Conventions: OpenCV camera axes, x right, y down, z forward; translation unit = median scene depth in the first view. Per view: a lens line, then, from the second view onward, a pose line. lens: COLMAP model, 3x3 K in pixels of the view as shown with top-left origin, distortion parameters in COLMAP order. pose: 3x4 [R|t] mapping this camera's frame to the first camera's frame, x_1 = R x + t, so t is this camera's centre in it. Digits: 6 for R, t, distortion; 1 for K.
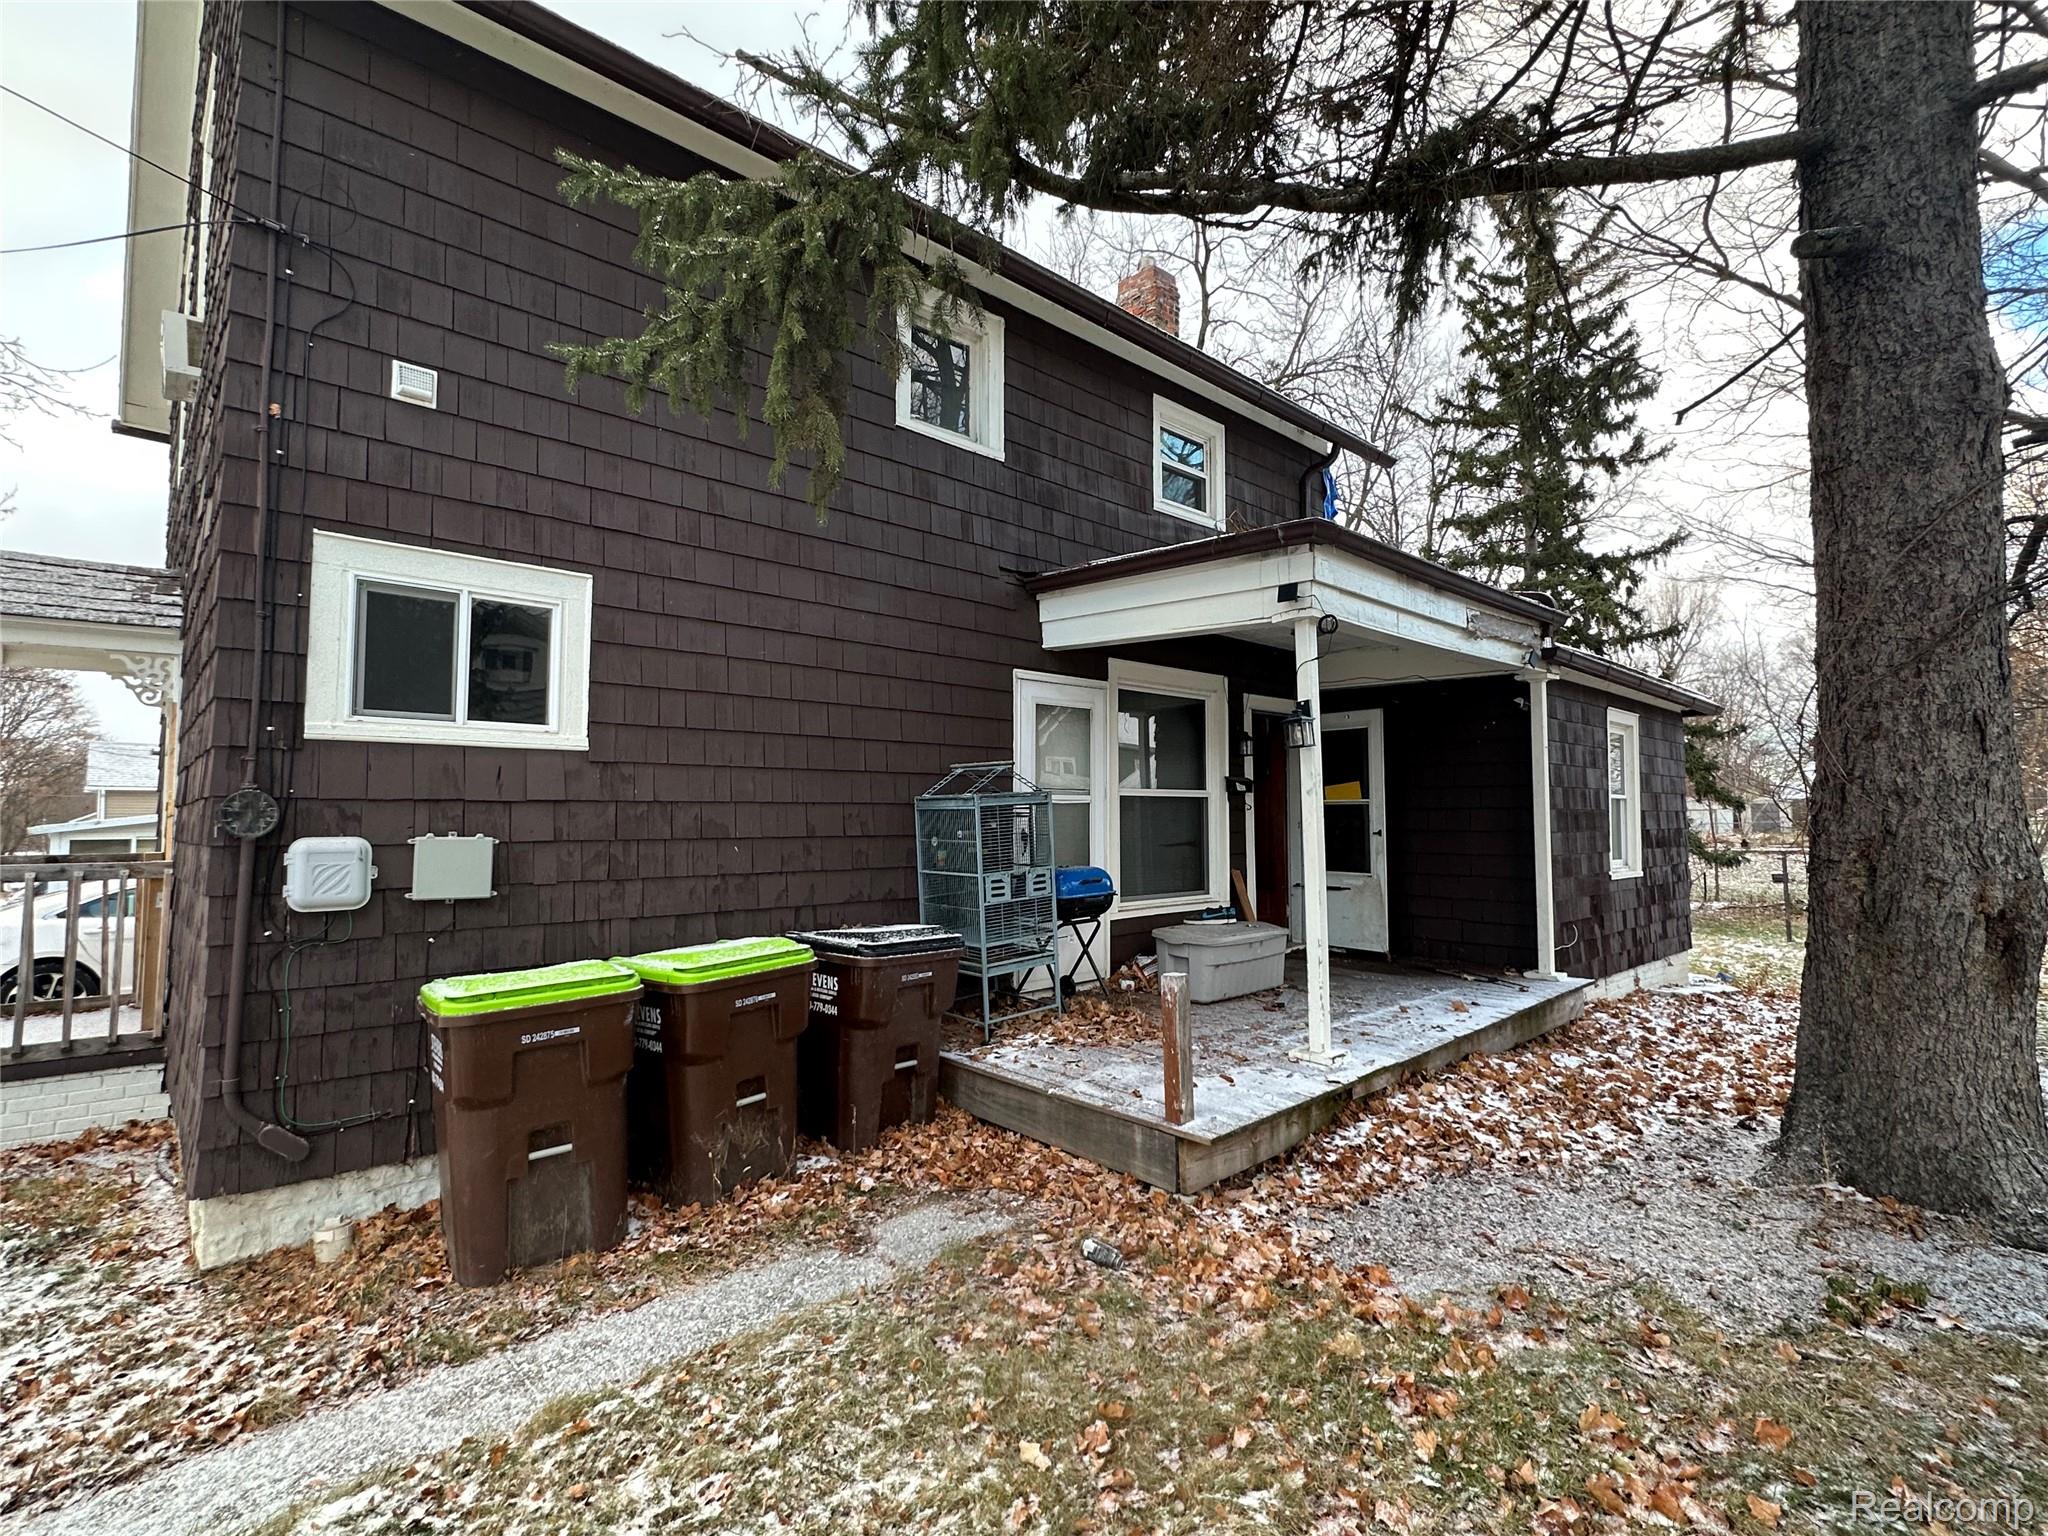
lens RADIAL K [[956.9, 0, 1023.9], [0, 956.9, 771.2], [0, 0, 1]] dist [0.000184, -0.000456]
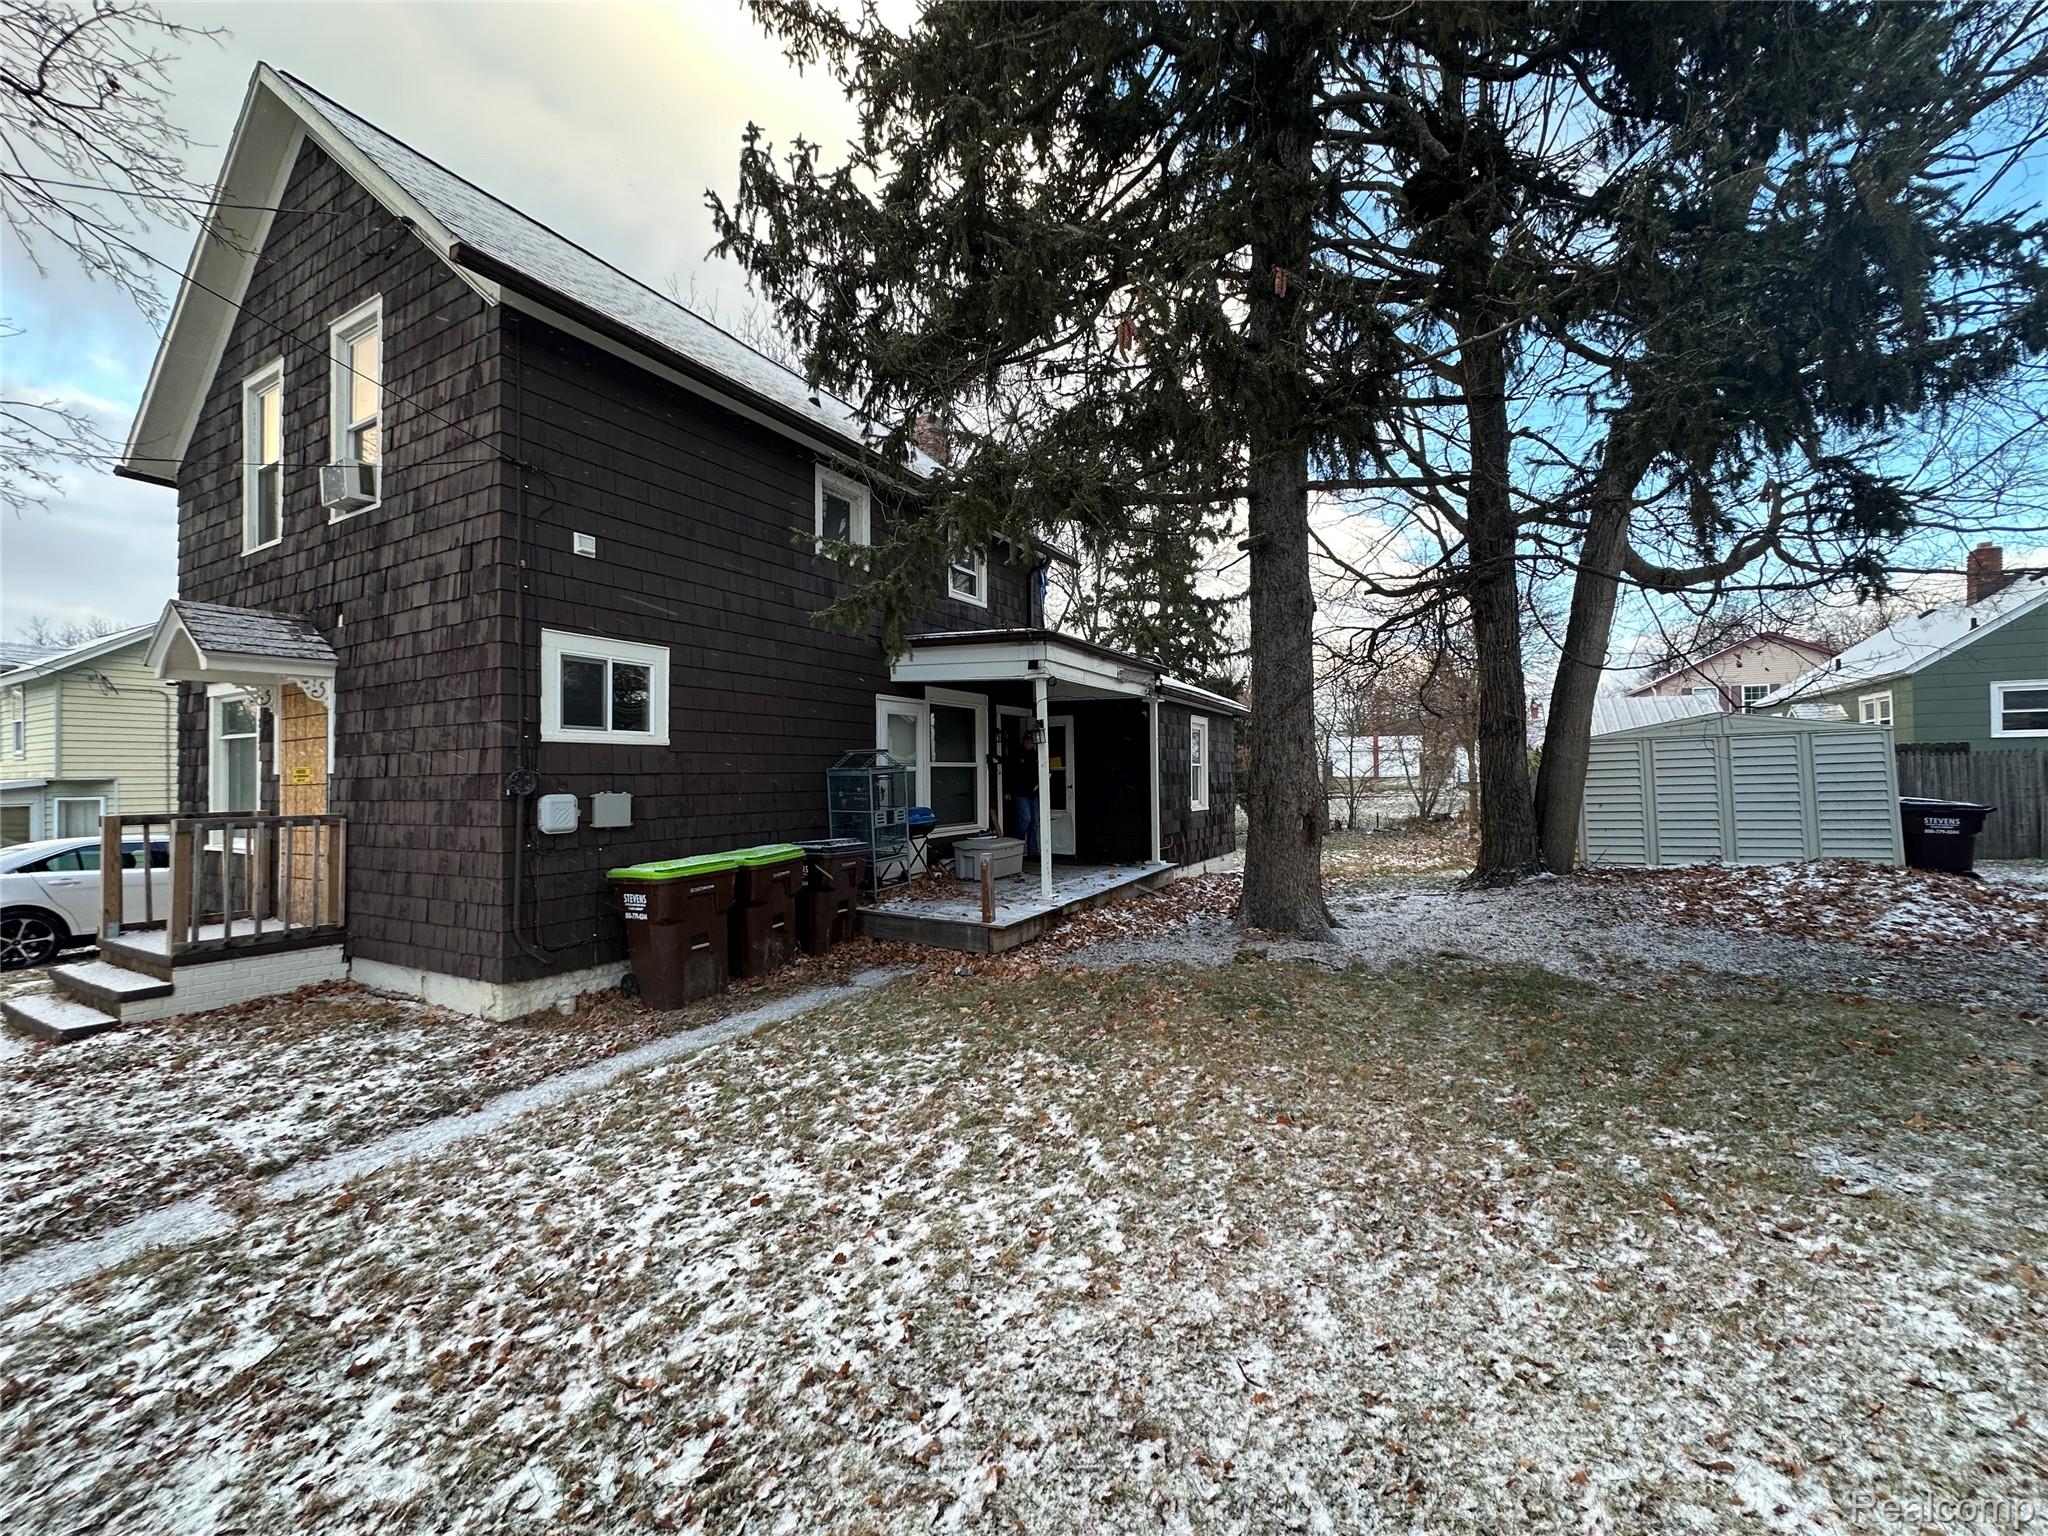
lens RADIAL K [[800.8, 0, 1024.0], [0, 800.8, 762.3], [0, 0, 1]] dist [0.000270, 0.000155]
pose [[0.952258, -0.002747, 0.305283, -0.239882], [-0.006008, 0.999597, 0.027735, -0.030770], [-0.305236, -0.028245, 0.951858, -0.555062]]
